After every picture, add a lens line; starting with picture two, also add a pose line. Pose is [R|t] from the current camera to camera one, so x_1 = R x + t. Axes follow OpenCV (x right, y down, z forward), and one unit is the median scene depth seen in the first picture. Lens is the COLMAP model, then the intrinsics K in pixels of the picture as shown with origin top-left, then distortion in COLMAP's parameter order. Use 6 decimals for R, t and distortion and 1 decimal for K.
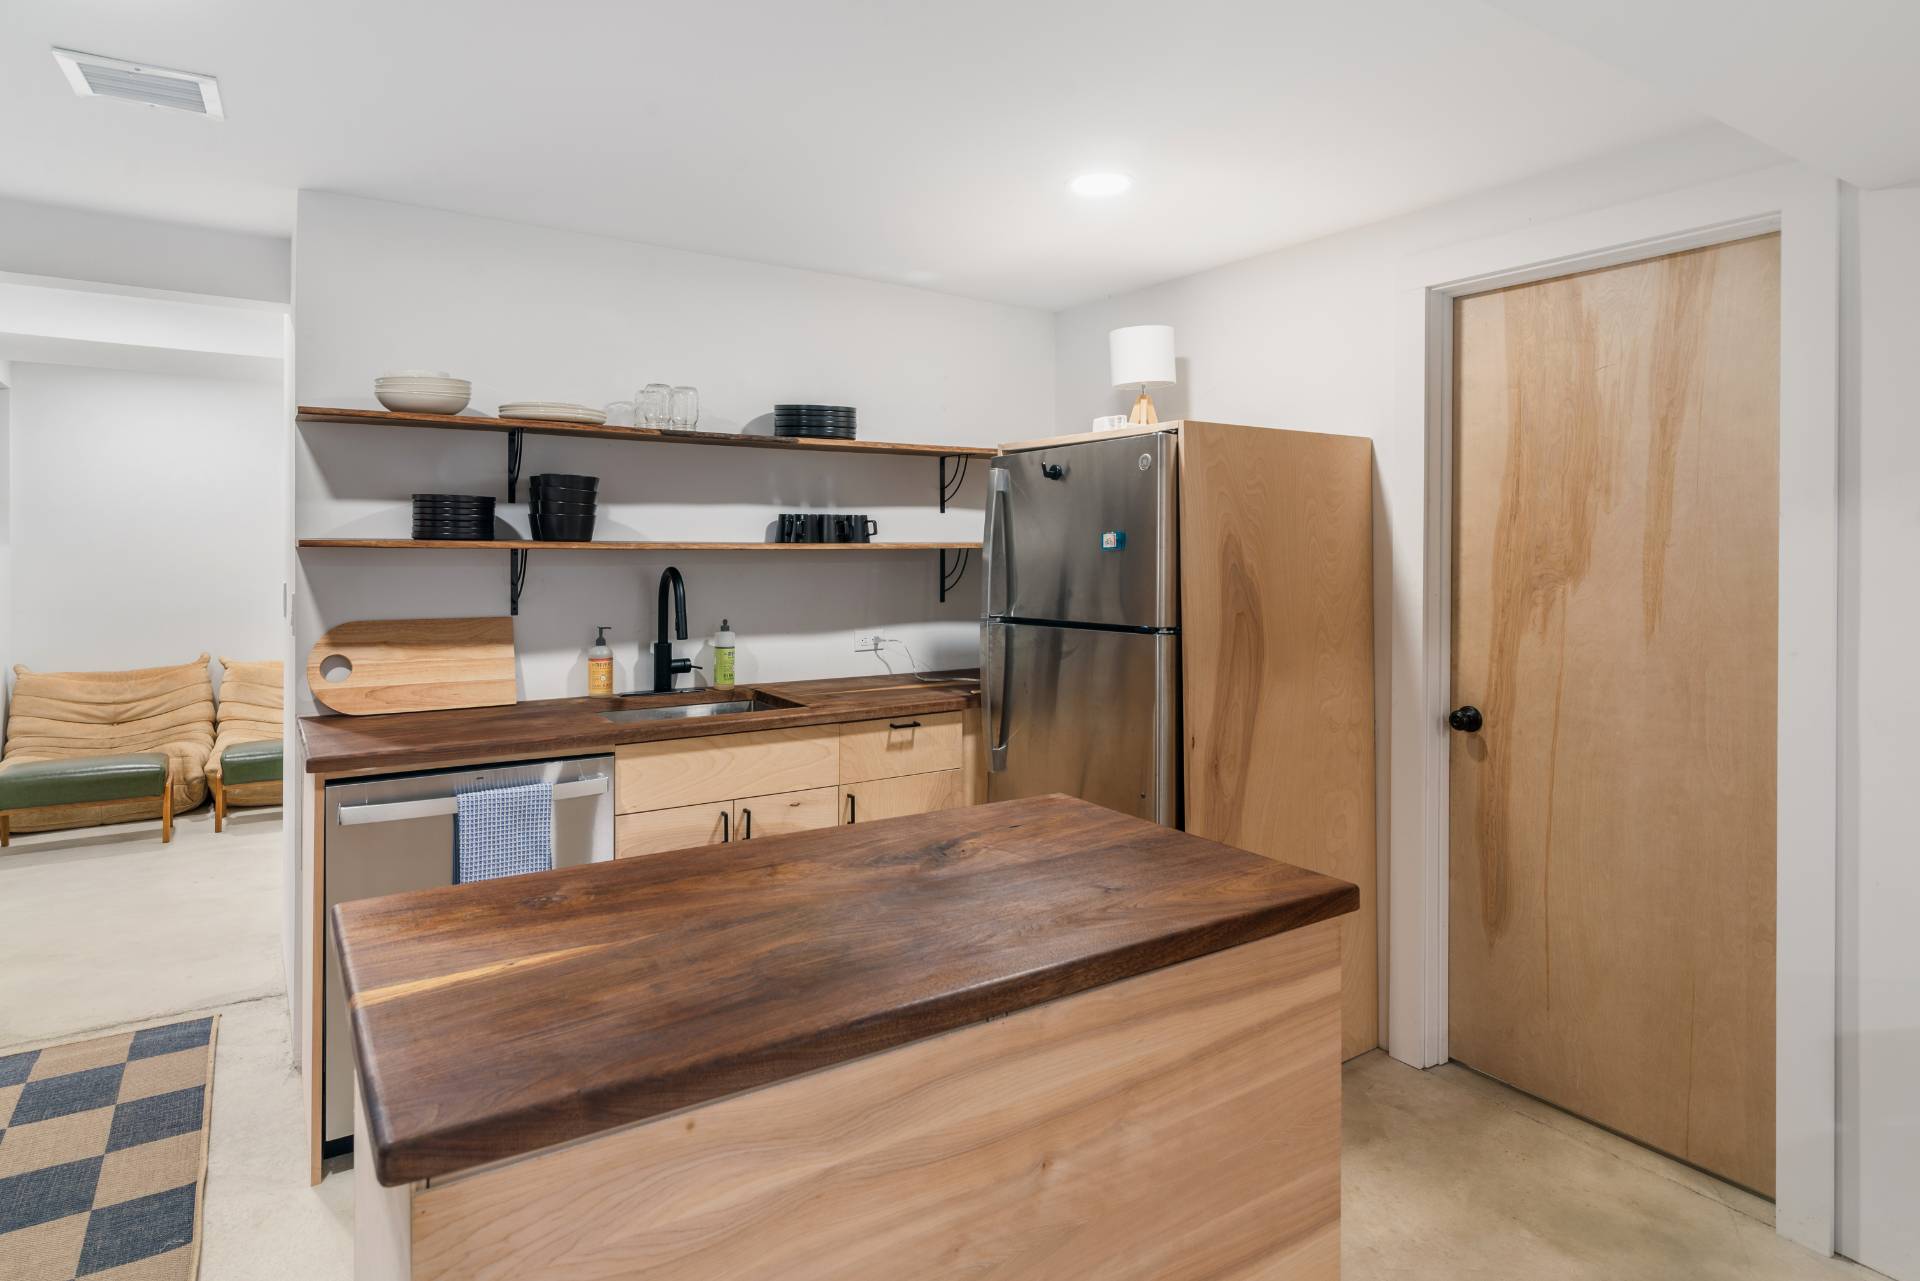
lens RADIAL K [[1067.9, 0, 960.8], [0, 1067.9, 554.0], [0, 0, 1]] dist [0.006645, 0.001033]
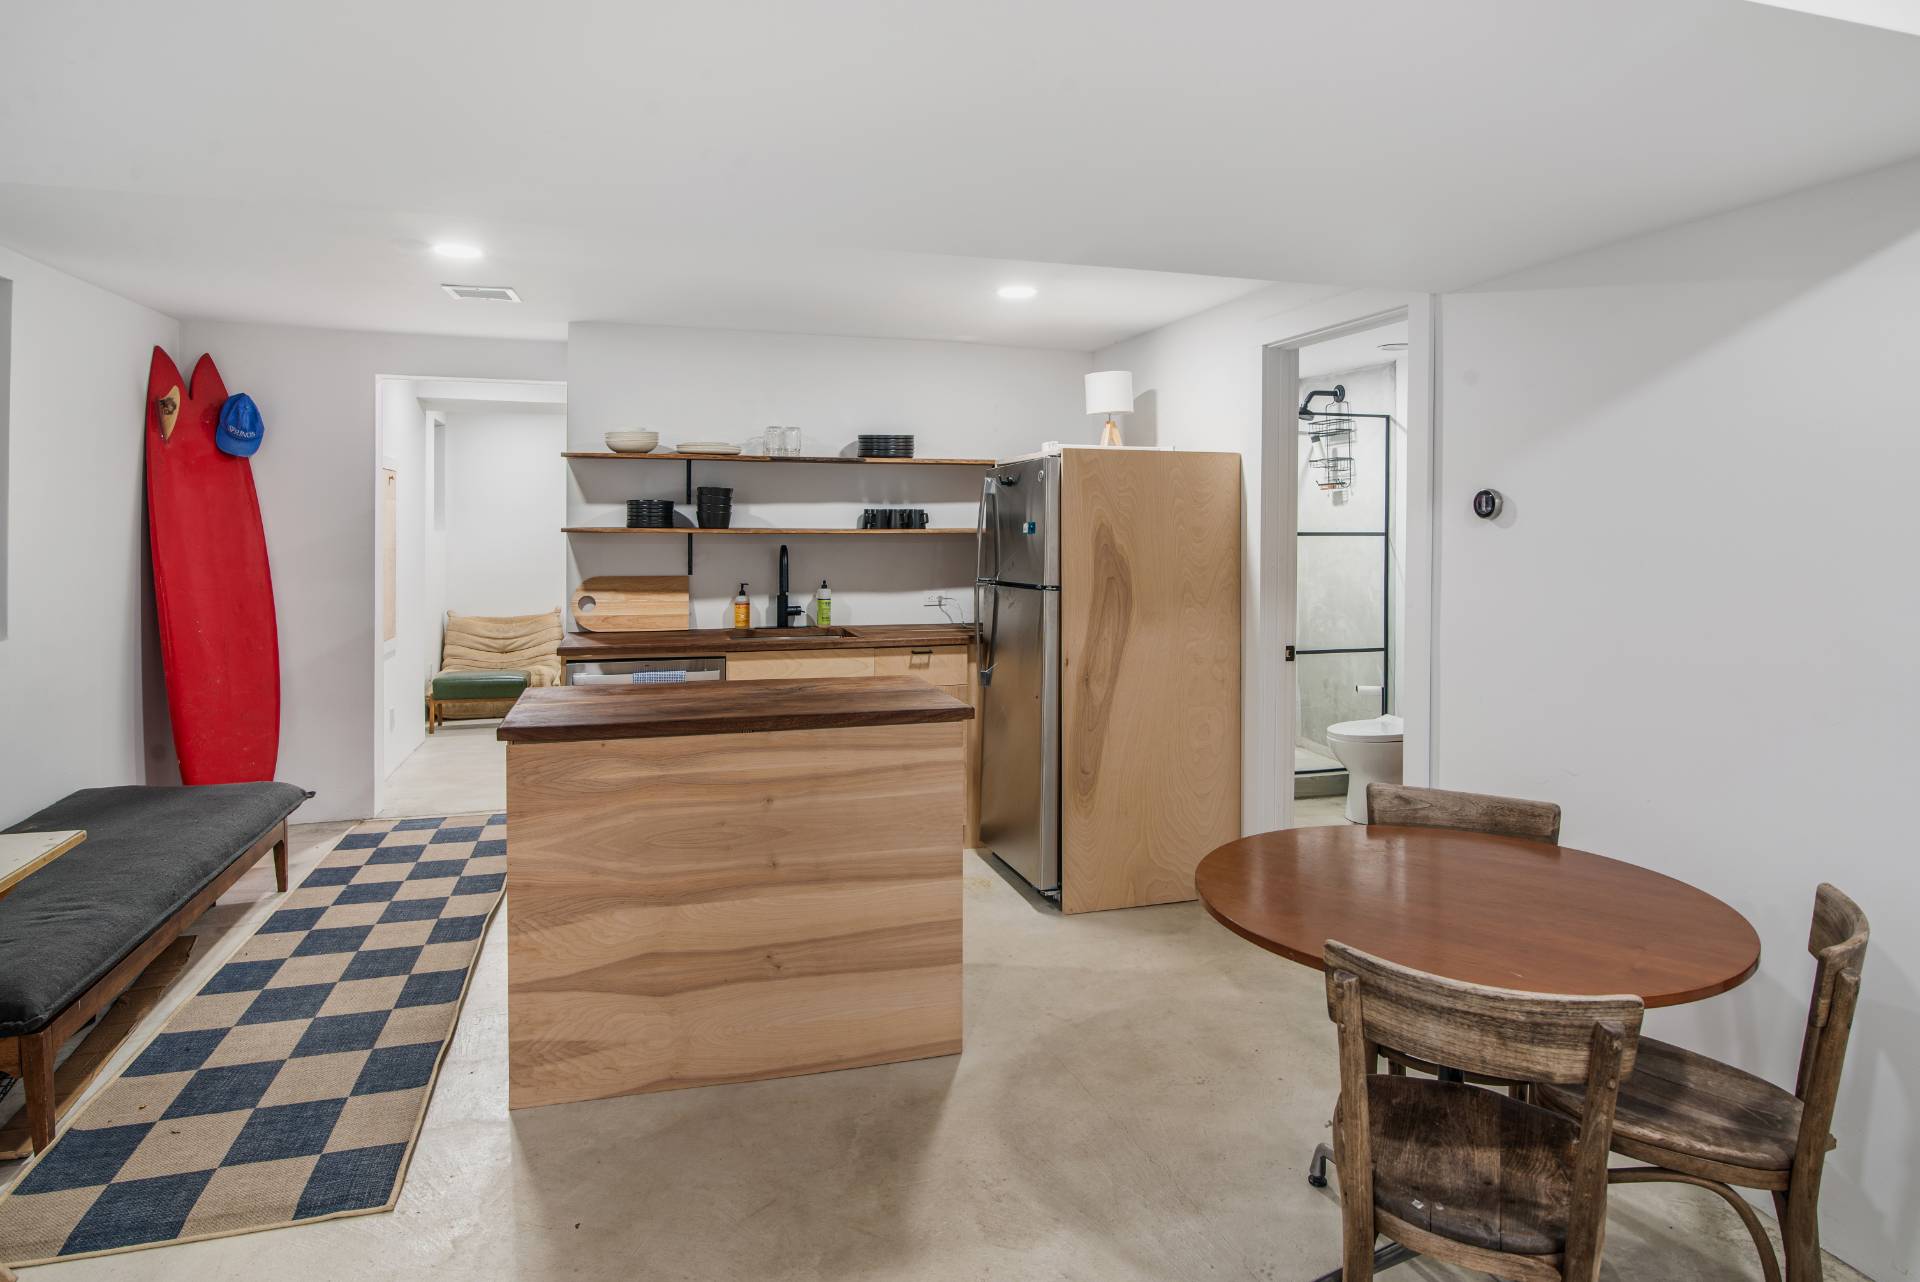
lens RADIAL K [[1068.3, 0, 957.8], [0, 1068.3, 536.0], [0, 0, 1]] dist [-0.002756, -0.000234]
pose [[0.957662, 0.001580, -0.287889, 0.419763], [-0.001978, 0.999997, -0.001092, 0.000416], [0.287887, 0.001616, 0.957663, -0.405346]]
